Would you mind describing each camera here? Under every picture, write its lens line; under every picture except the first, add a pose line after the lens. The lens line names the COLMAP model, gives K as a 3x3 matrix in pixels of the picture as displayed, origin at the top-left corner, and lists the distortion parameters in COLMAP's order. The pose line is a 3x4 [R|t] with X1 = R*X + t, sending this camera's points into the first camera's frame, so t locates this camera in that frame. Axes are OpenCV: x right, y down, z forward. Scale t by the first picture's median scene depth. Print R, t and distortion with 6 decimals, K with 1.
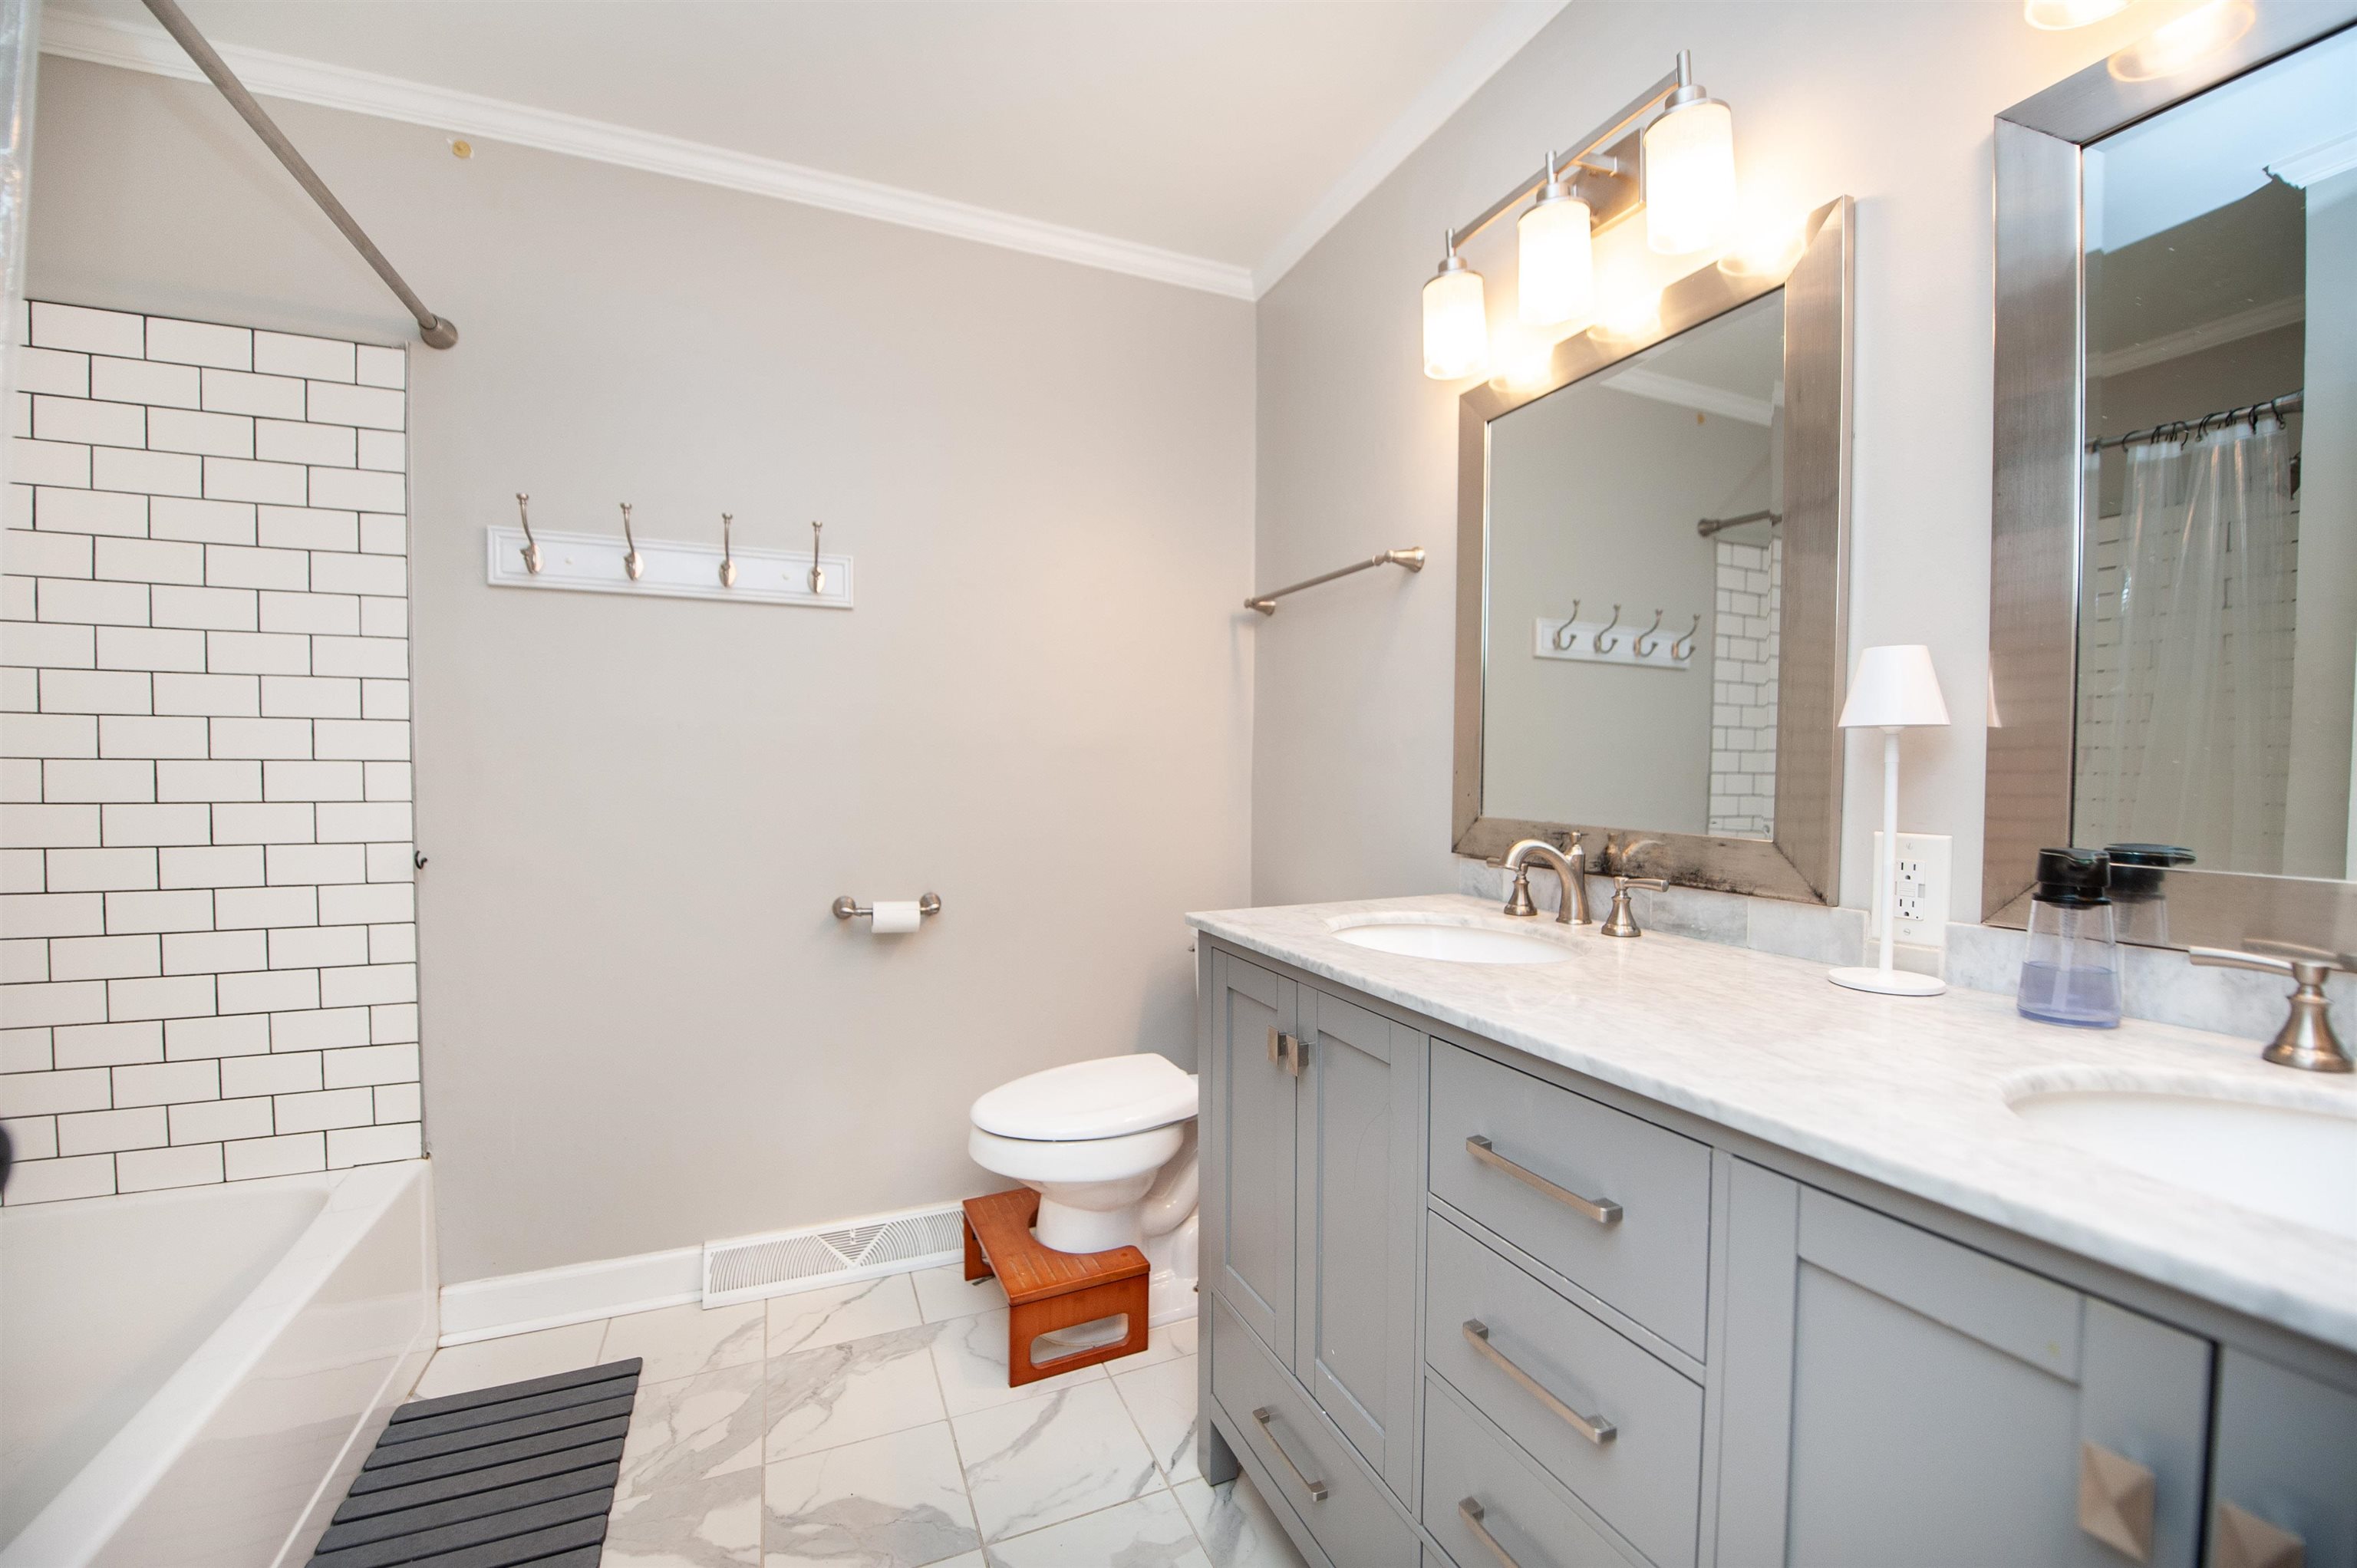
lens RADIAL K [[925.3, 0, 1178.5], [0, 925.3, 784.0], [0, 0, 1]] dist [-0.022715, -0.000763]
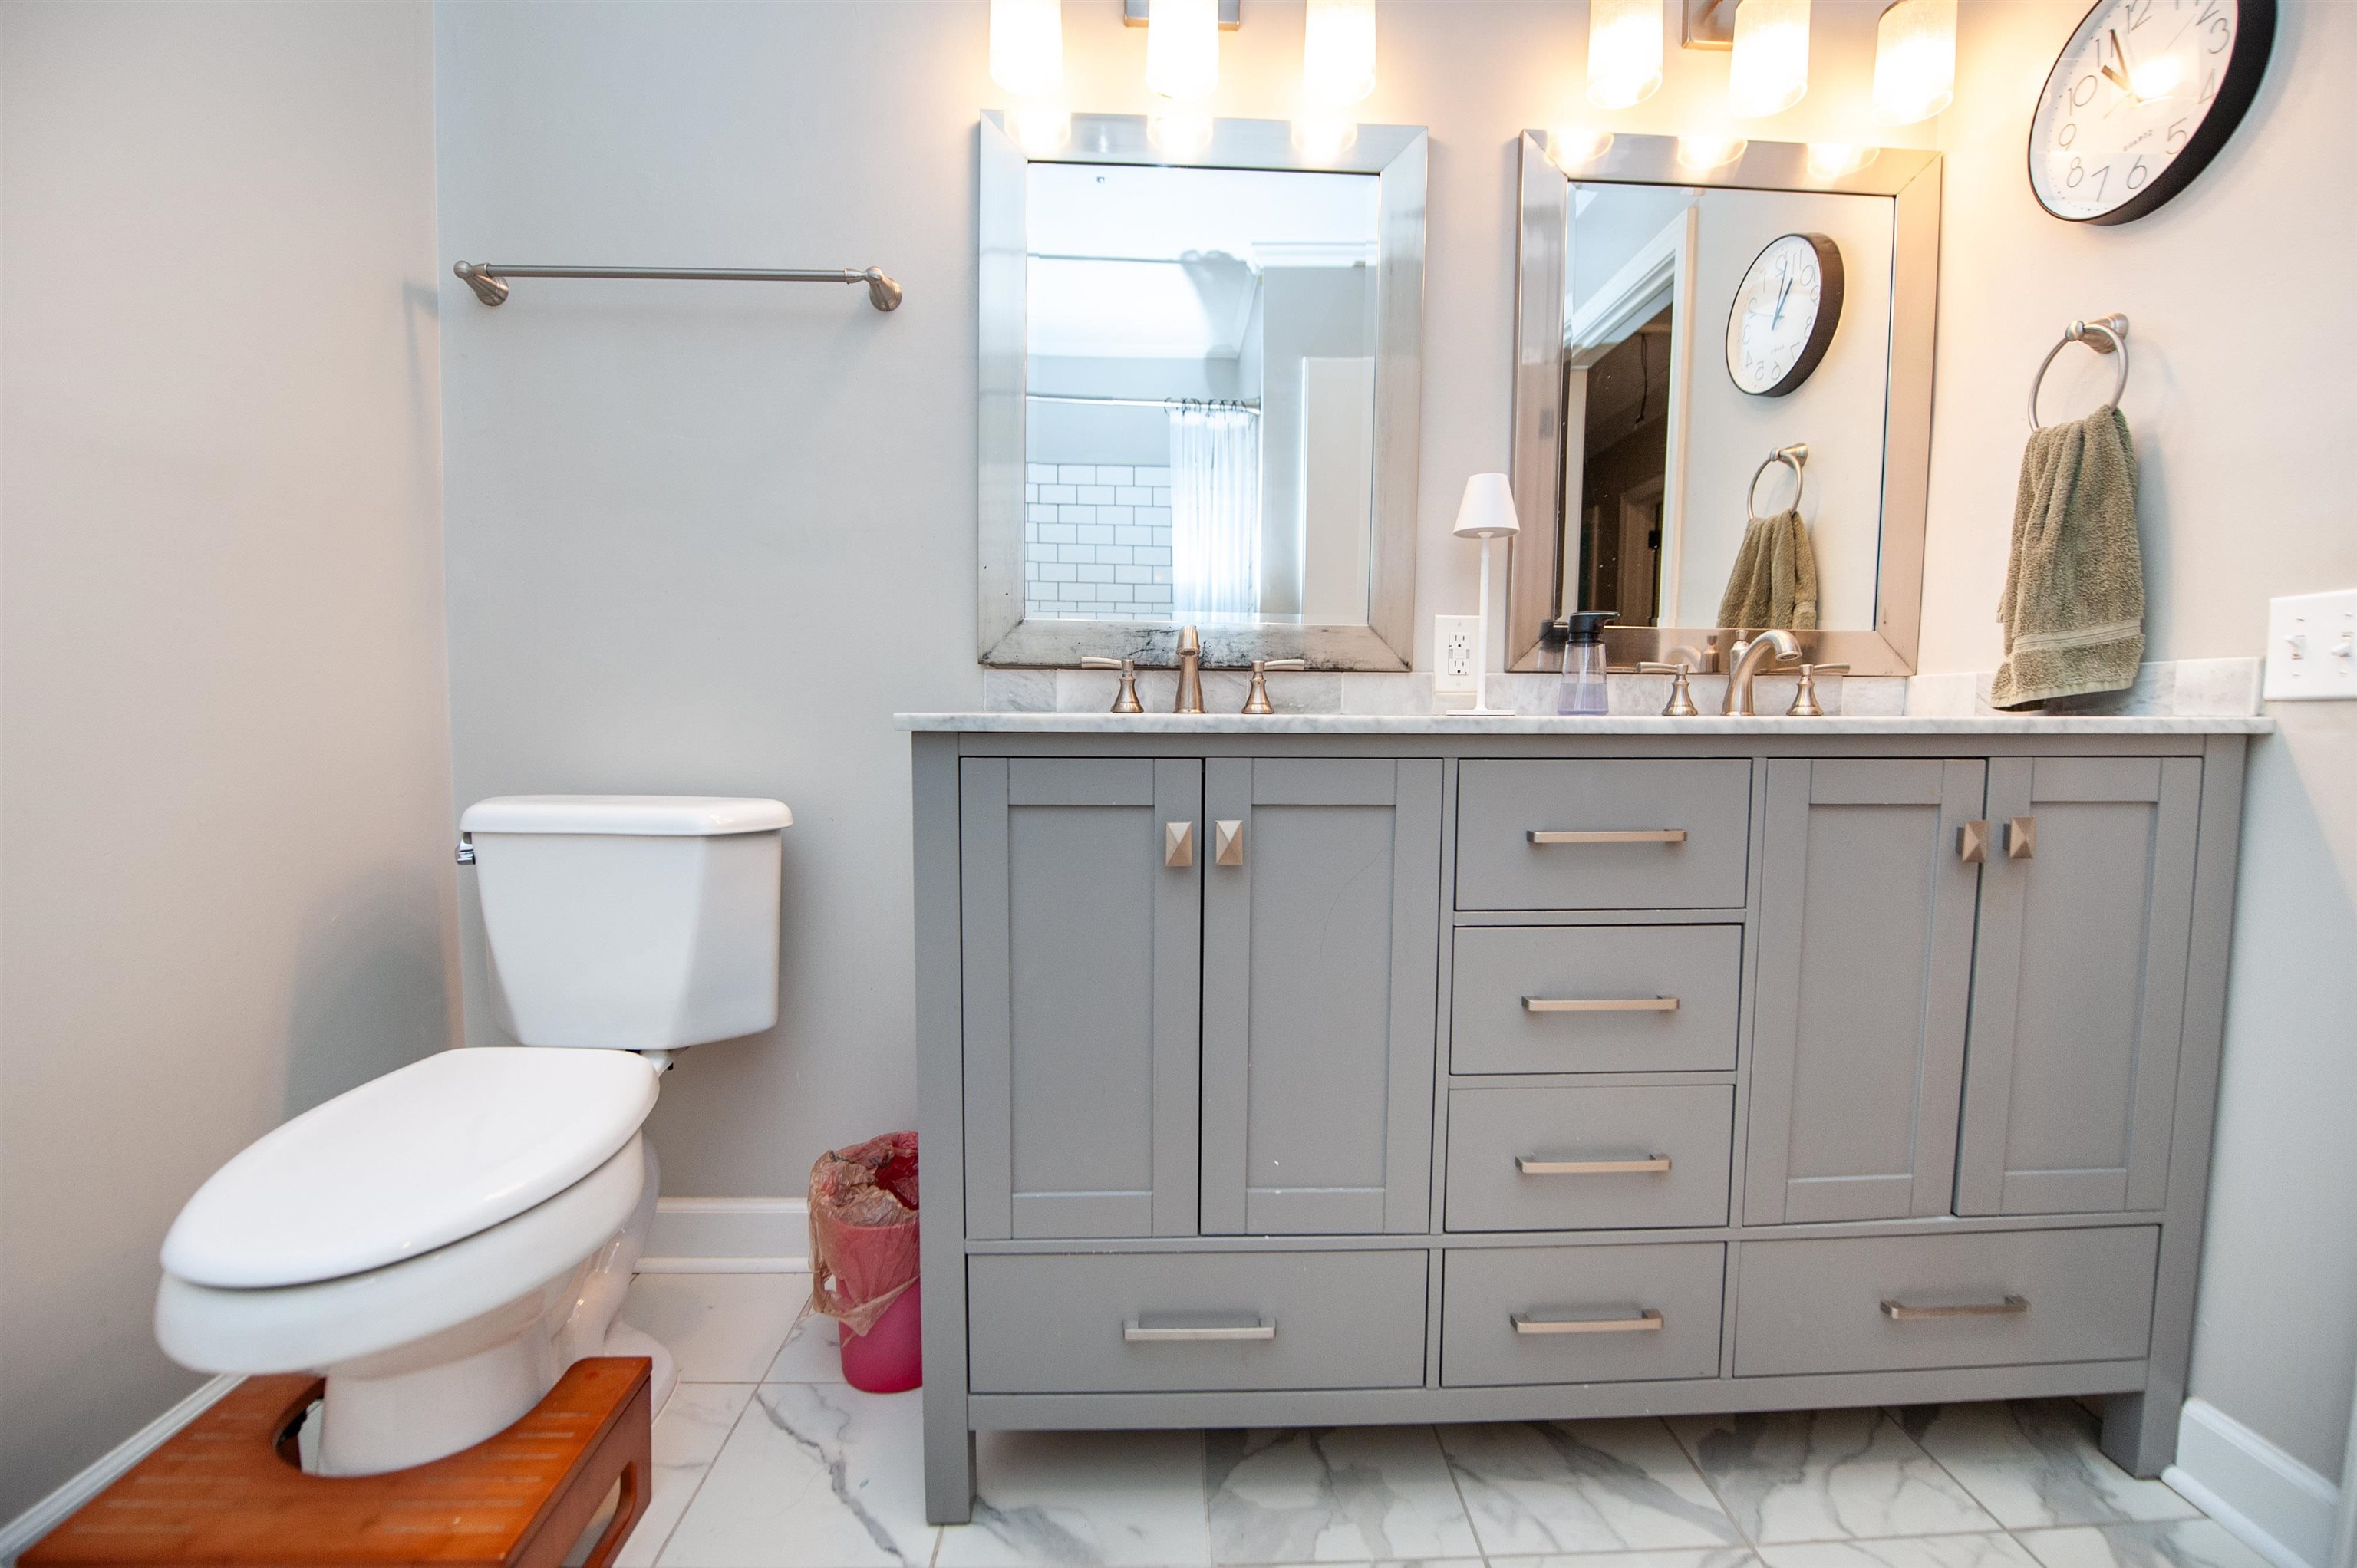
lens RADIAL K [[943.4, 0, 1189.5], [0, 943.4, 788.1], [0, 0, 1]] dist [-0.020906, -0.000604]
pose [[0.365650, -0.071215, 0.928024, -0.736278], [0.005984, 0.997228, 0.074168, 0.206279], [-0.930733, -0.021566, 0.365062, 0.821007]]
